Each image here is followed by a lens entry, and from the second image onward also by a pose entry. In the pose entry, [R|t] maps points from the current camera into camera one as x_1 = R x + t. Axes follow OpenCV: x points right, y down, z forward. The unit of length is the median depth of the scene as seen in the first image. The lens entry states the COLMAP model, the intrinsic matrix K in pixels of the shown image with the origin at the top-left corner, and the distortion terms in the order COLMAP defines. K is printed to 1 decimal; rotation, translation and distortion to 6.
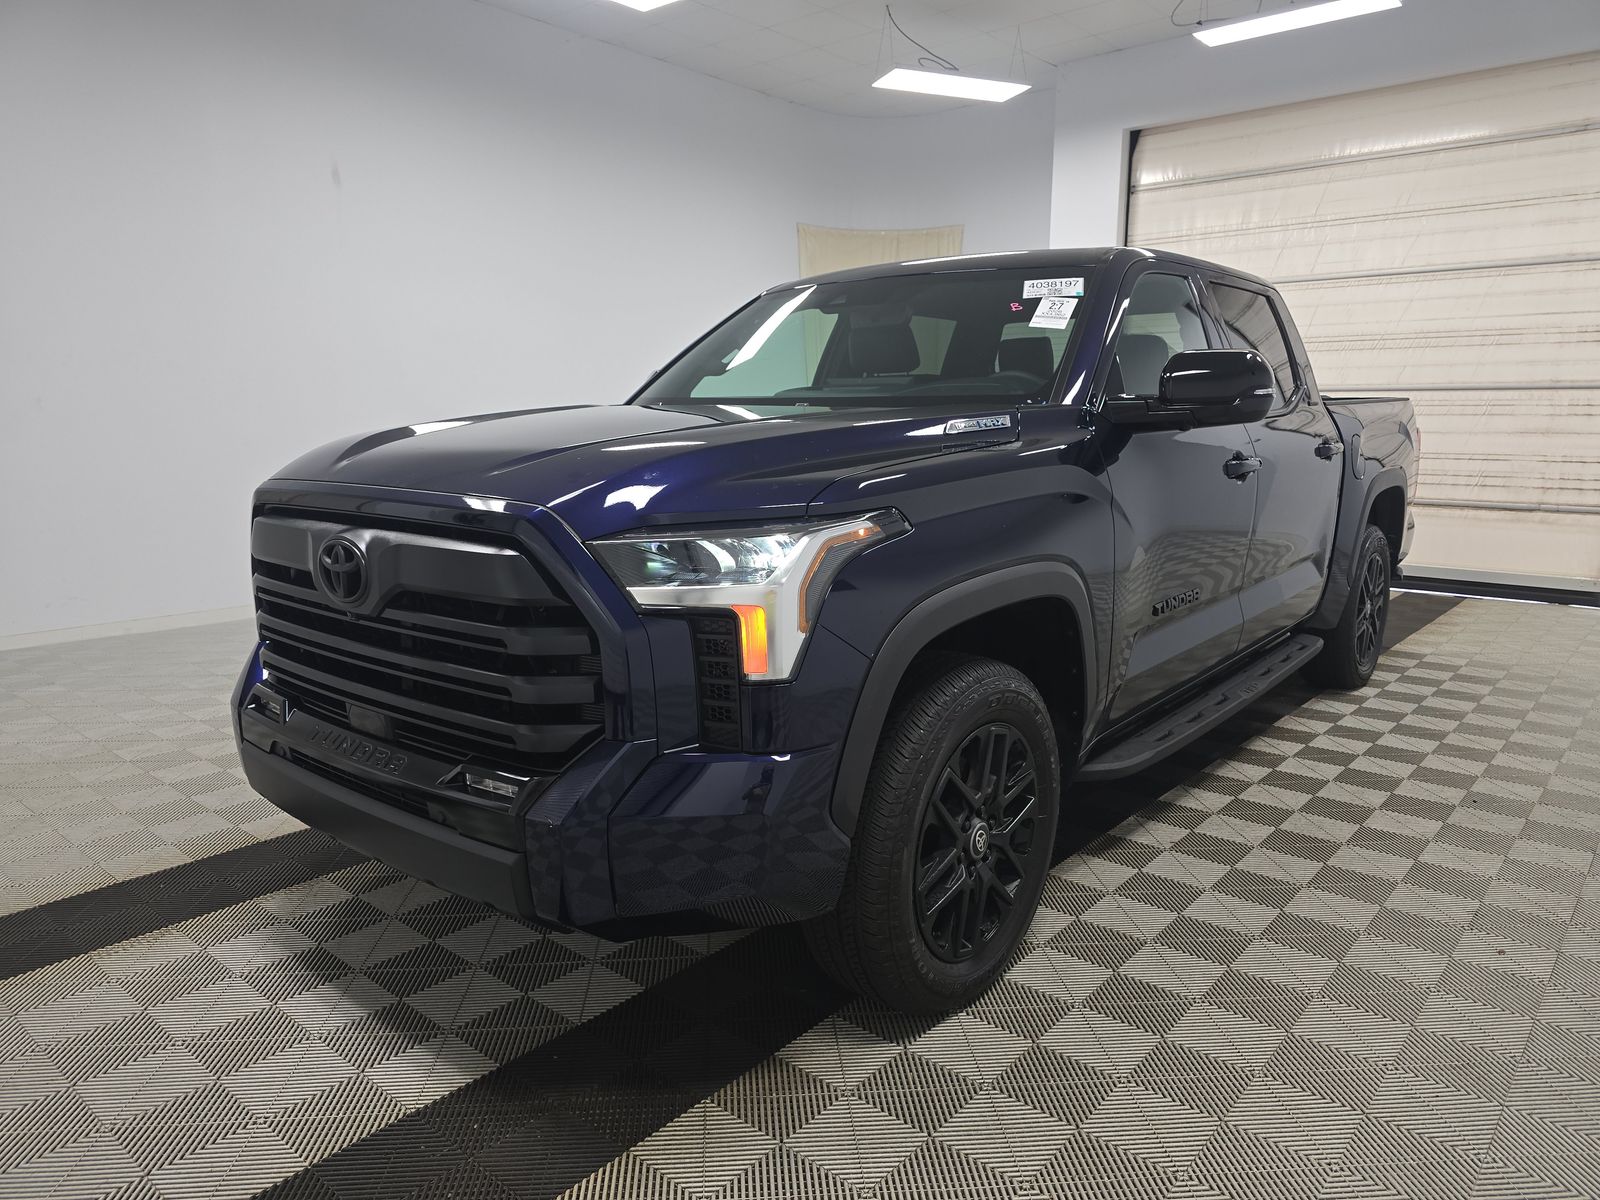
lens RADIAL K [[1072.1, 0, 800.0], [0, 1072.1, 600.0], [0, 0, 1]] dist [0.026607, -0.026766]
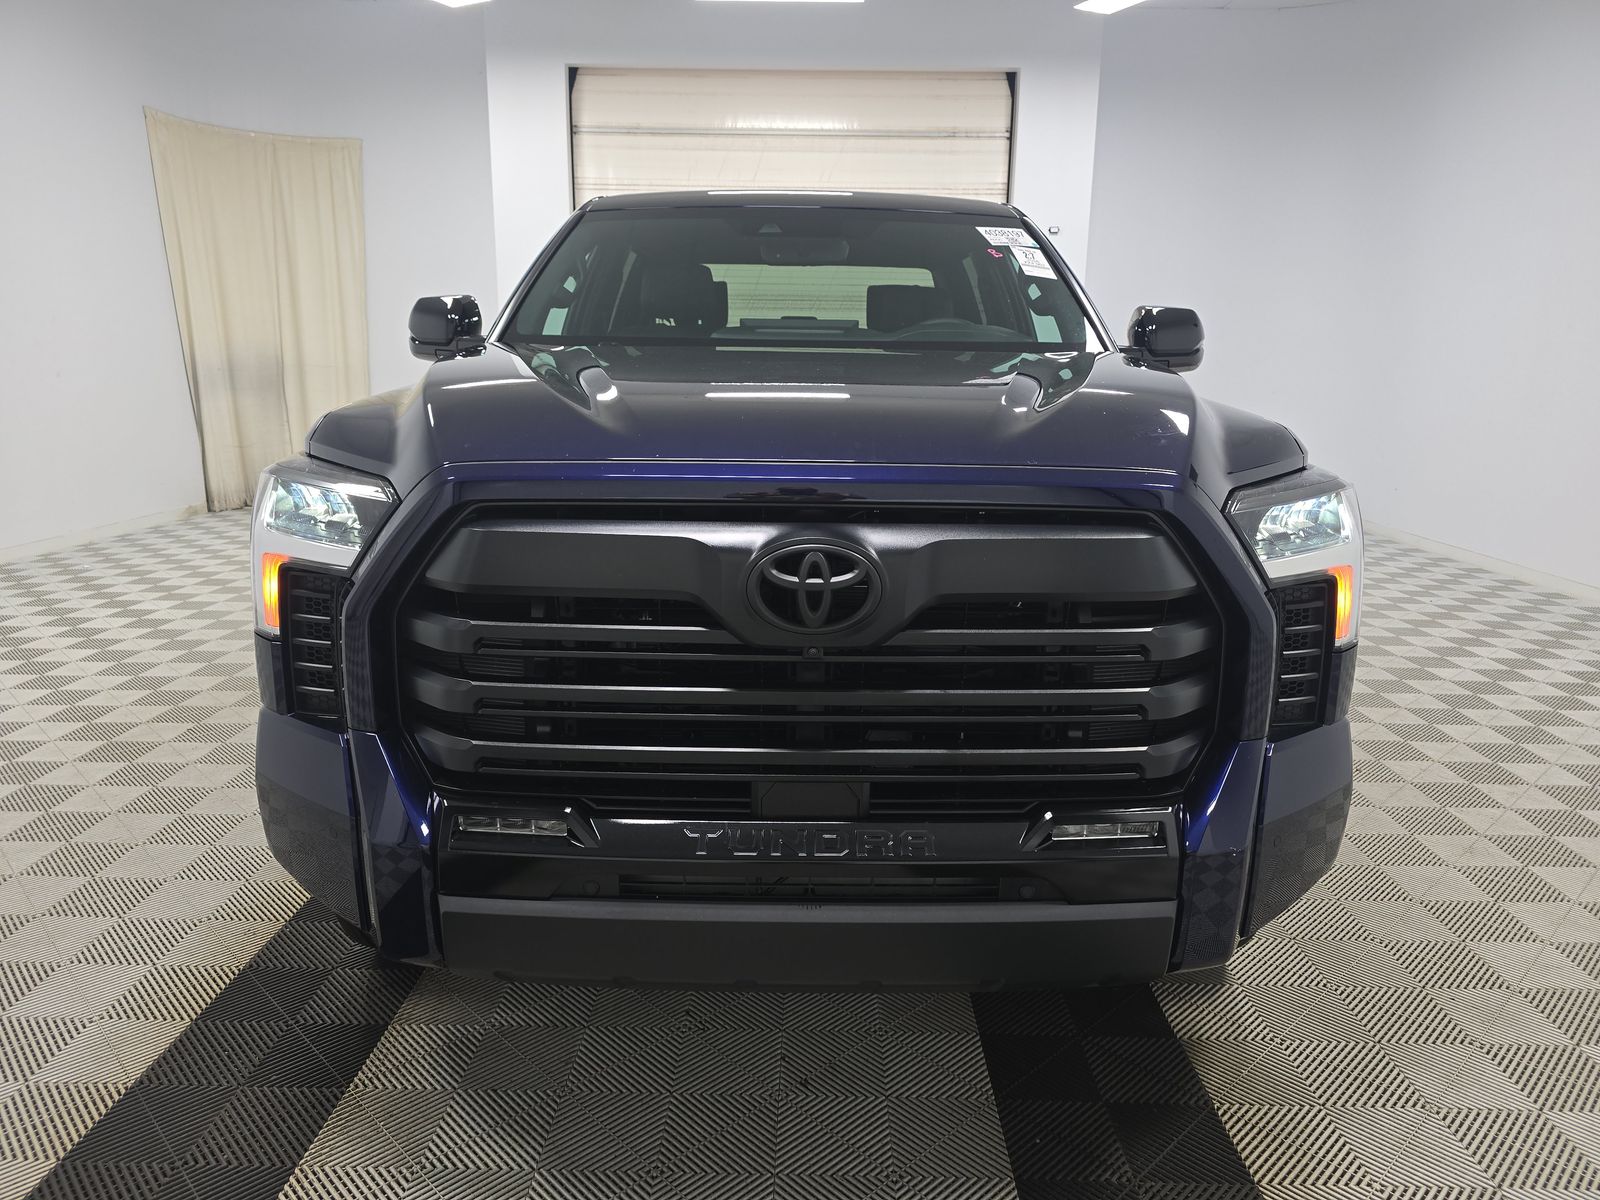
lens RADIAL K [[1072.1, 0, 800.0], [0, 1072.1, 600.0], [0, 0, 1]] dist [0.026607, -0.026766]
pose [[0.768569, -0.125904, 0.627256, -0.203235], [0.096068, 0.992040, 0.081414, -0.017774], [-0.632513, -0.002314, 0.774546, 0.115332]]
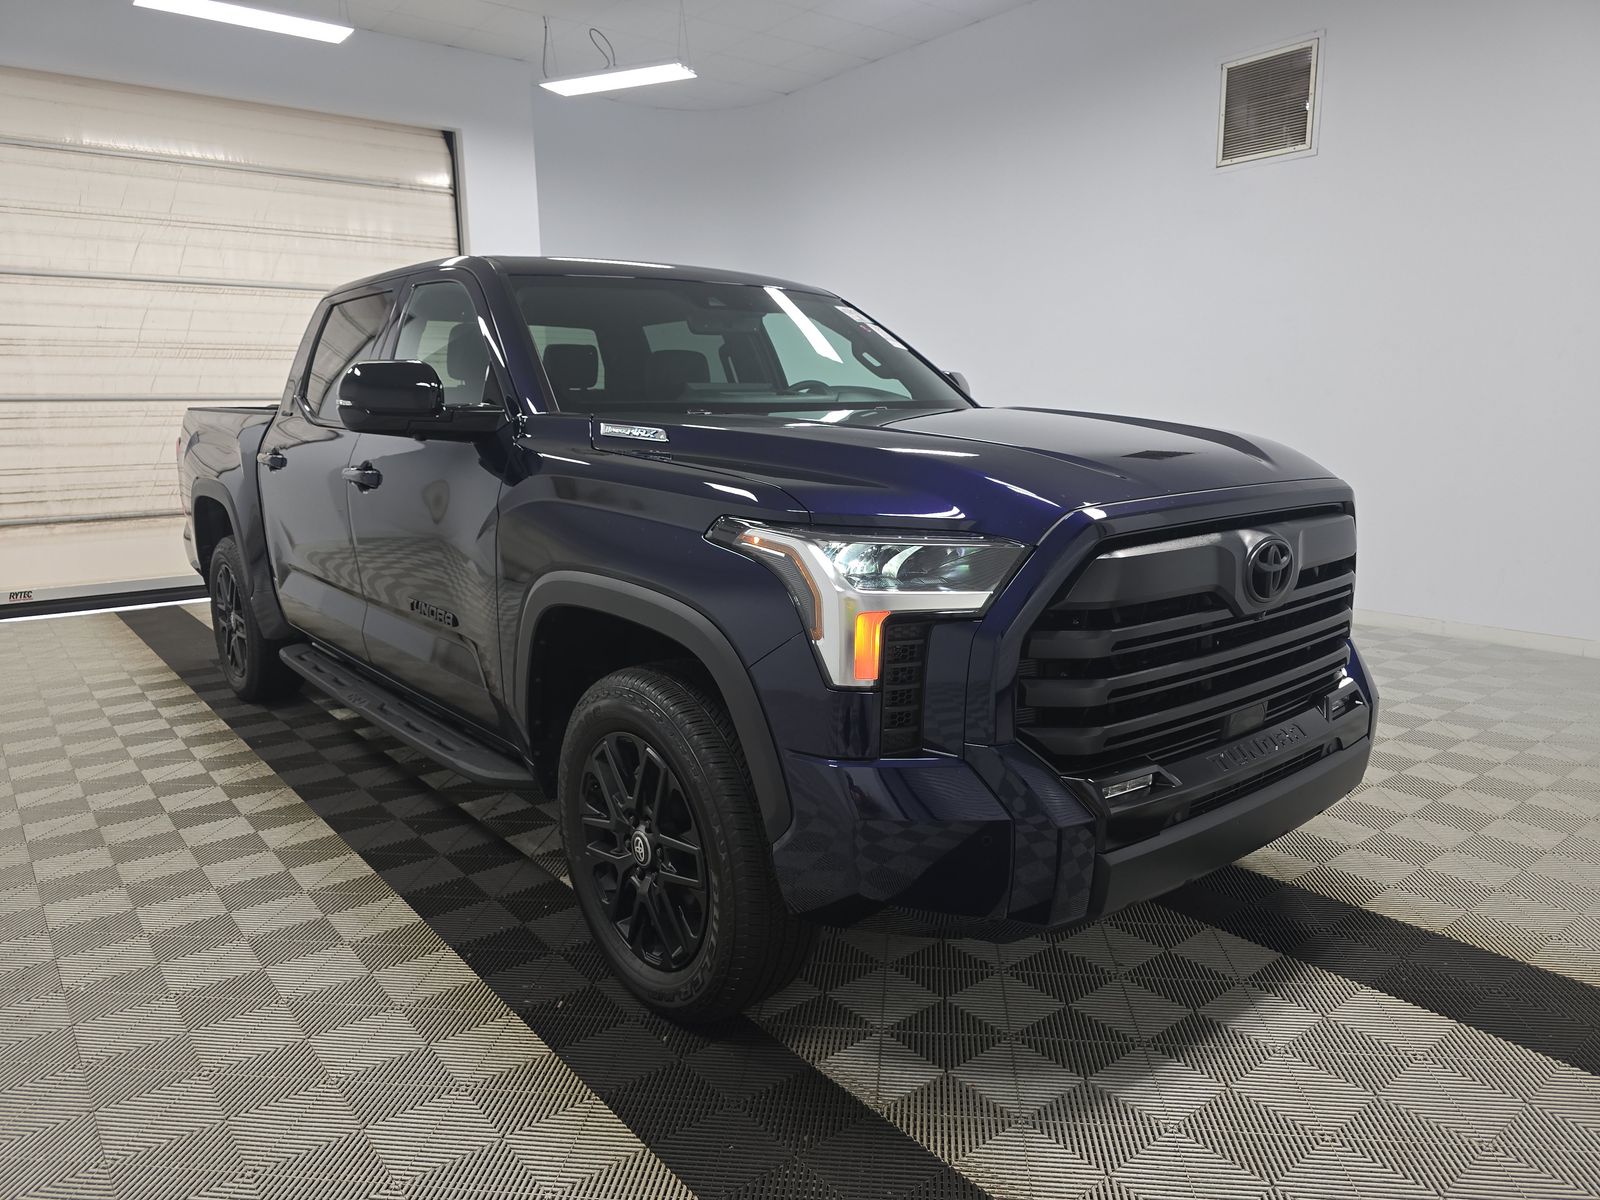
lens RADIAL K [[1072.1, 0, 800.0], [0, 1072.1, 600.0], [0, 0, 1]] dist [0.026607, -0.026766]
pose [[0.190397, -0.172890, 0.966363, -0.353622], [0.182832, 0.973393, 0.138126, -0.052085], [-0.964532, 0.150384, 0.216941, 0.288208]]
